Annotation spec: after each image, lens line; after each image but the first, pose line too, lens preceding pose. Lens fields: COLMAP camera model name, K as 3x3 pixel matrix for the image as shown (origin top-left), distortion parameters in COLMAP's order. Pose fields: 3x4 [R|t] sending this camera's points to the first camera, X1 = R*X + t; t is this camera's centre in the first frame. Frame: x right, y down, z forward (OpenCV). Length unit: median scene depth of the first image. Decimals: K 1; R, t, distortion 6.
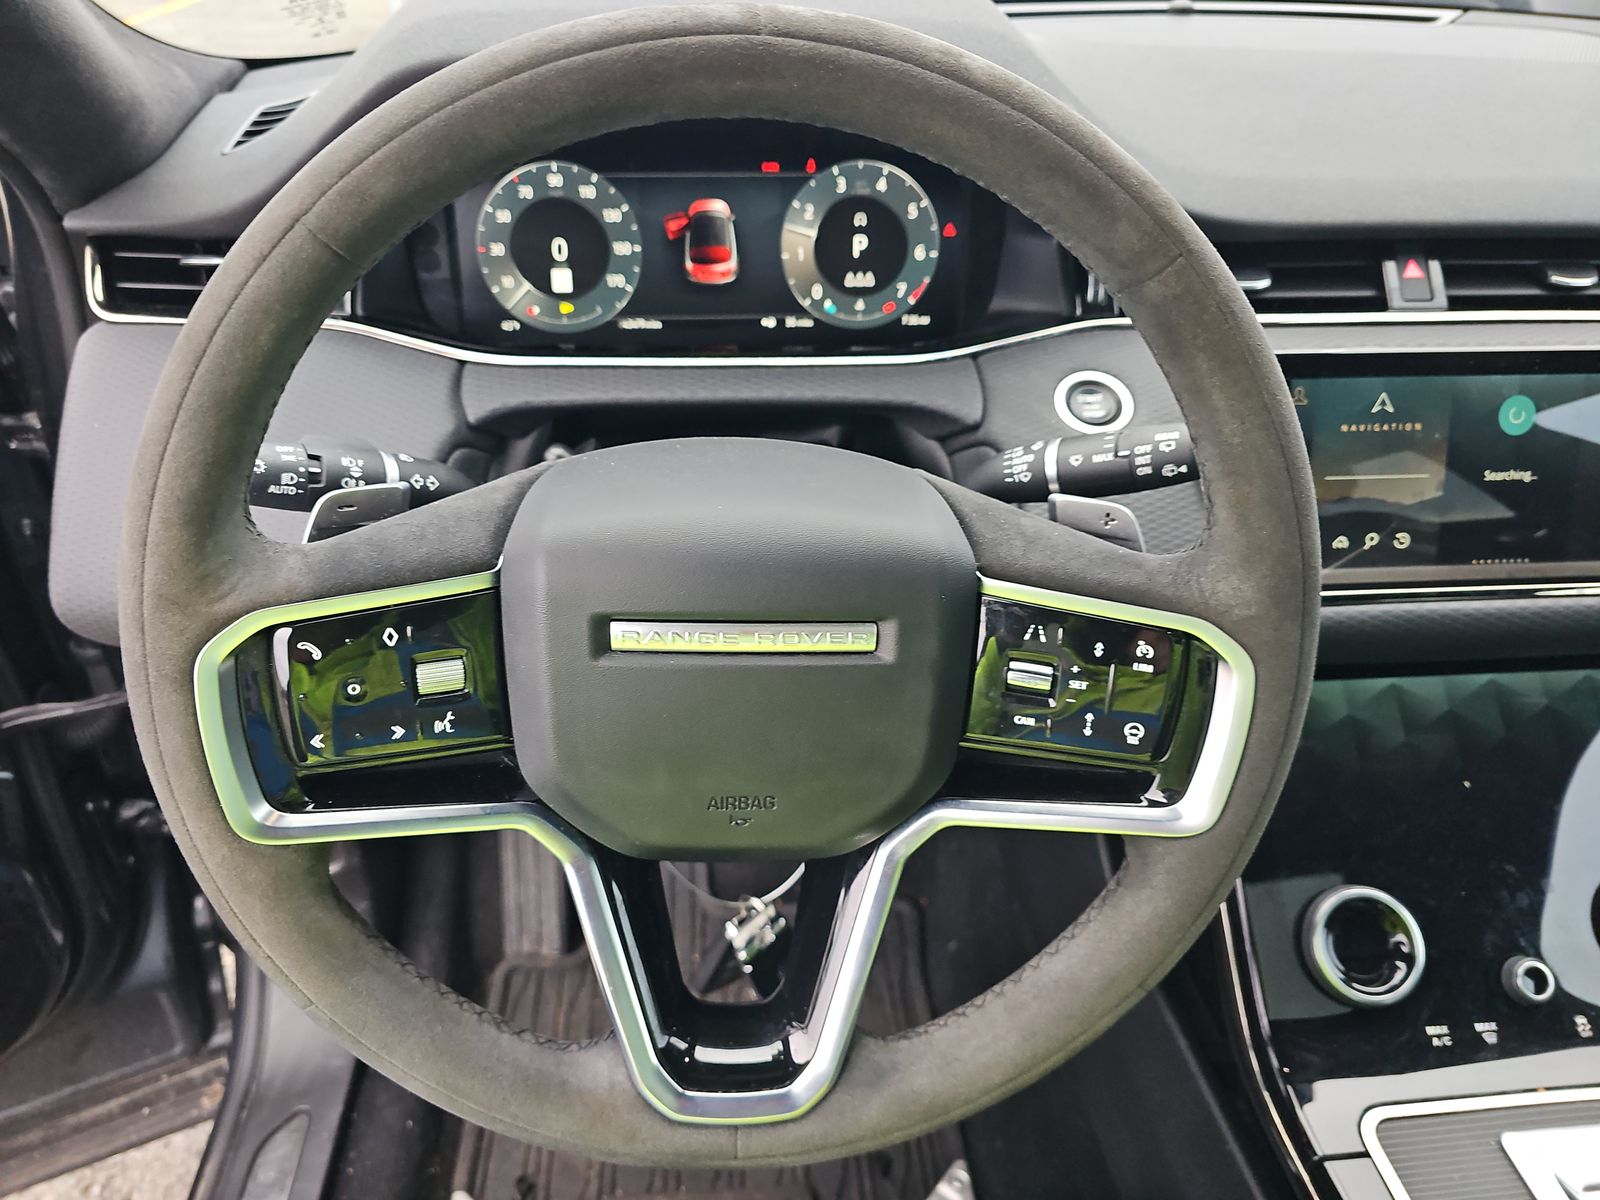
lens RADIAL K [[1159.7, 0, 751.2], [0, 1159.7, 602.4], [0, 0, 1]] dist [0.019953, -0.042479]
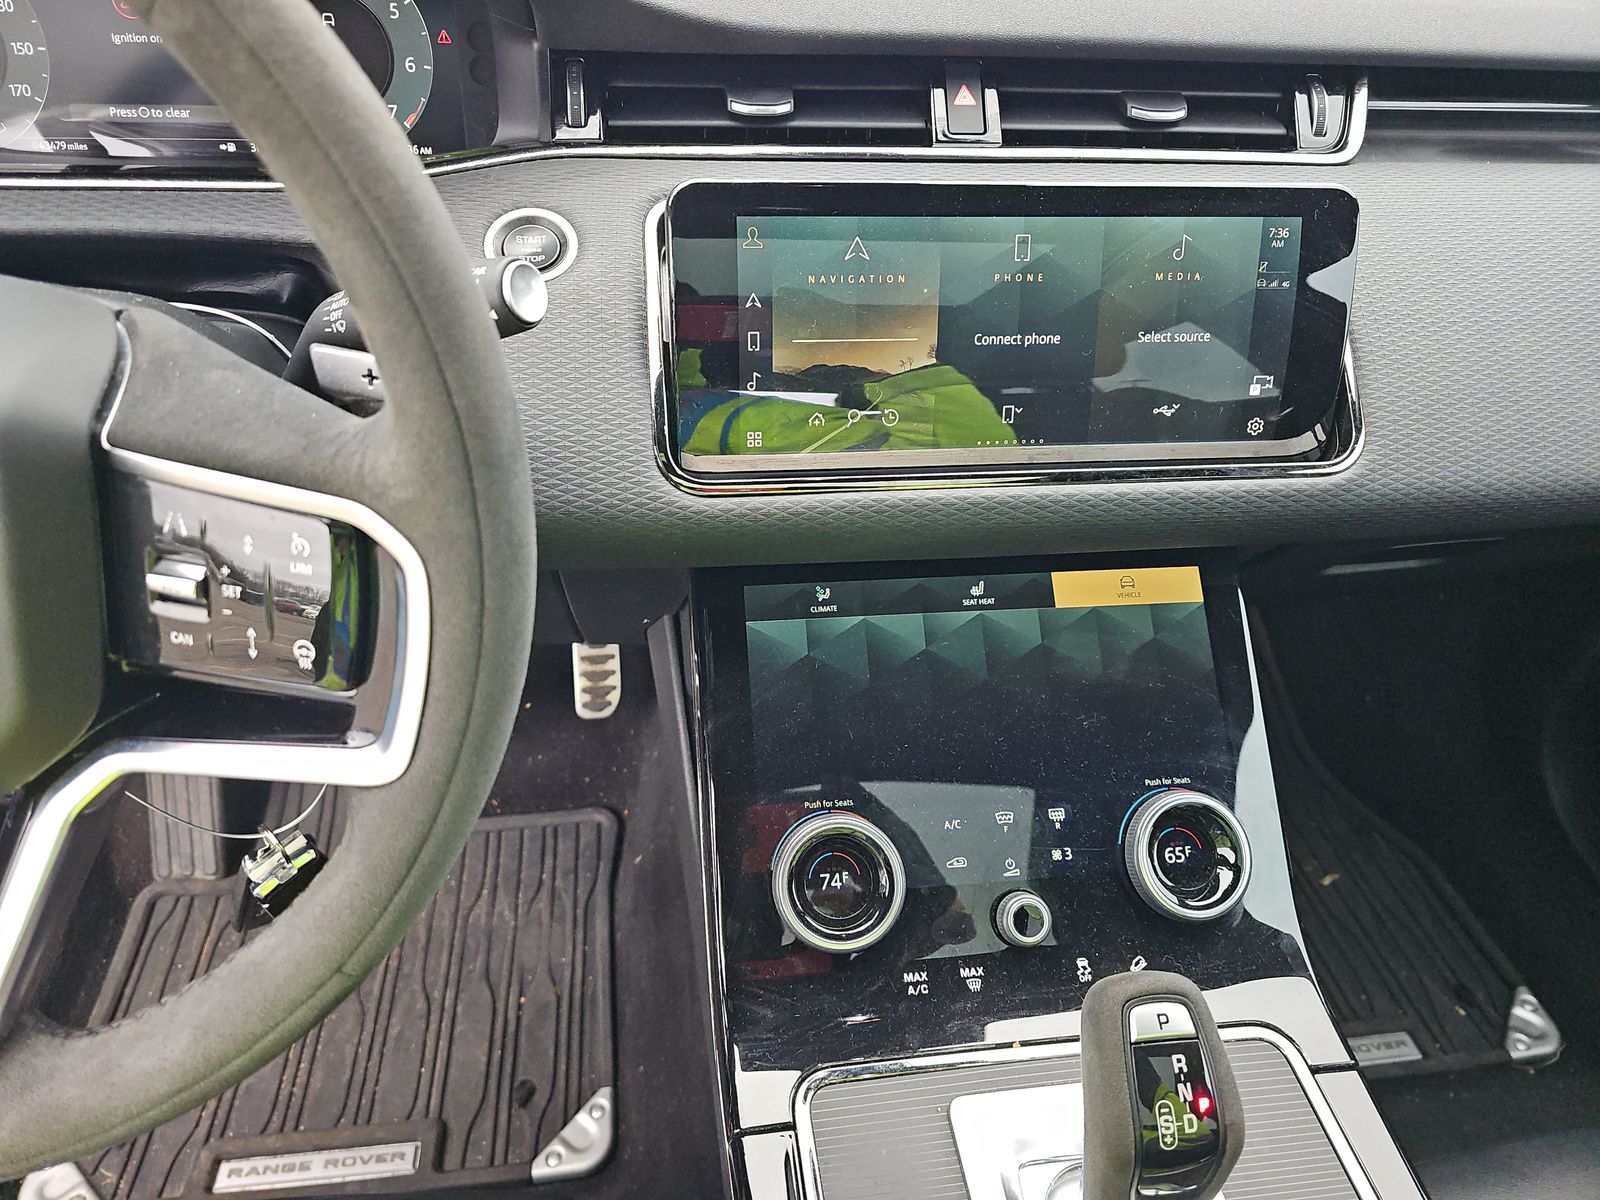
lens RADIAL K [[1159.7, 0, 751.2], [0, 1159.7, 602.4], [0, 0, 1]] dist [0.019953, -0.042479]
pose [[0.997031, -0.003466, 0.076929, 0.334732], [-0.003414, 0.996015, 0.089120, 0.005644], [-0.076932, -0.089118, 0.993046, 0.131474]]
